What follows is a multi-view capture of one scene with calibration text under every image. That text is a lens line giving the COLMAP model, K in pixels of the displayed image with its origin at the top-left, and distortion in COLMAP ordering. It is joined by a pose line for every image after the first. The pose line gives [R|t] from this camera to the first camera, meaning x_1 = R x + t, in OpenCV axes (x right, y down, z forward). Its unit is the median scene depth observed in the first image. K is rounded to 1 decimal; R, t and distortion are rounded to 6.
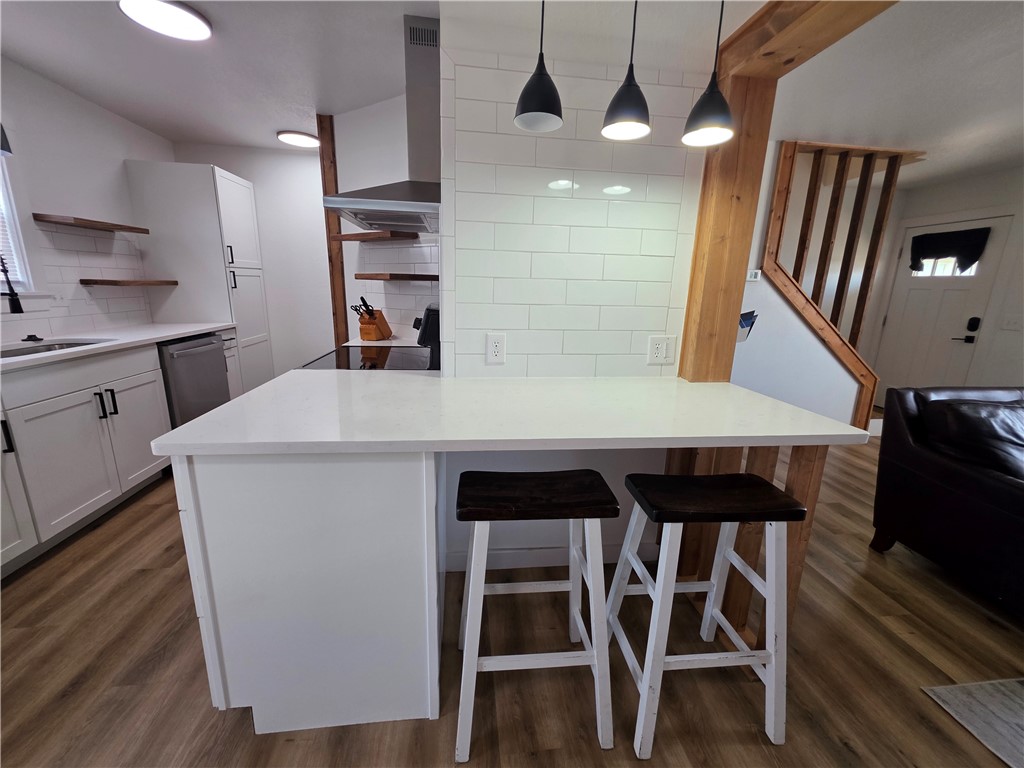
lens RADIAL K [[412.3, 0, 513.3], [0, 412.3, 385.1], [0, 0, 1]] dist [0.001679, -0.000621]
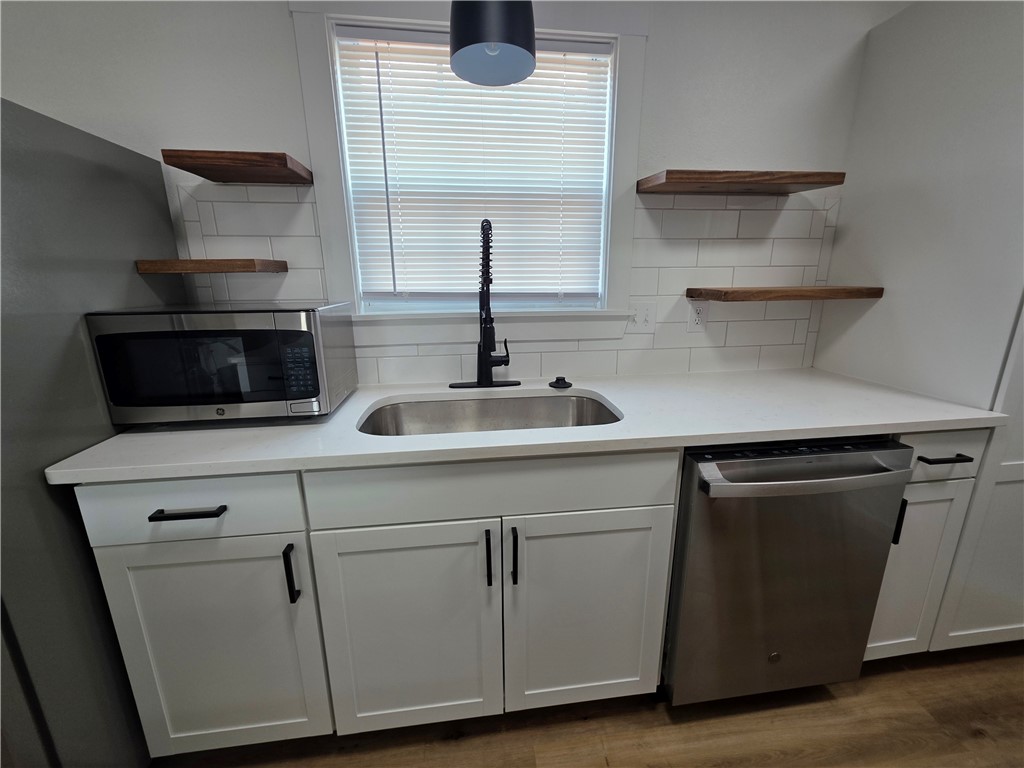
lens RADIAL K [[412.3, 0, 515.8], [0, 412.3, 382.9], [0, 0, 1]] dist [0.001679, -0.000621]
pose [[0.012176, 0.222531, -0.974850, -0.432368], [-0.225778, 0.950356, 0.214120, -0.188768], [0.974103, 0.217493, 0.061815, 0.715787]]
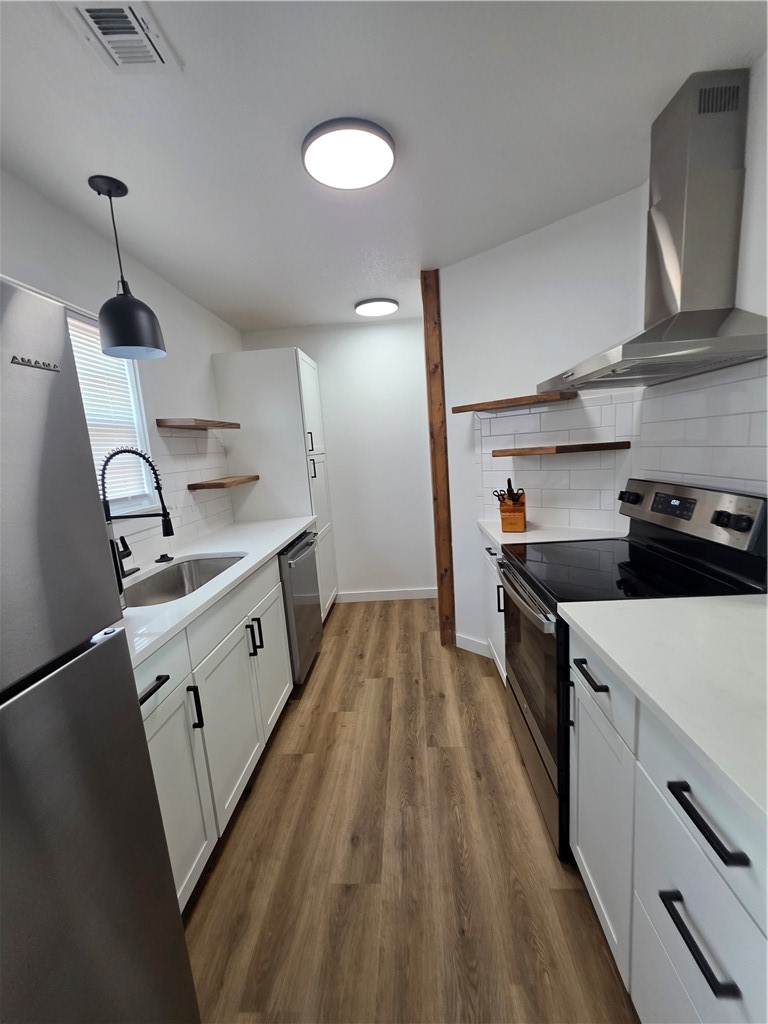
lens RADIAL K [[412.3, 0, 387.1], [0, 412.3, 518.7], [0, 0, 1]] dist [0.001679, -0.000621]
pose [[0.981182, -0.063526, -0.182335, -0.426980], [0.052178, 0.996429, -0.066382, -0.091289], [0.185901, 0.055619, 0.980993, 0.175941]]
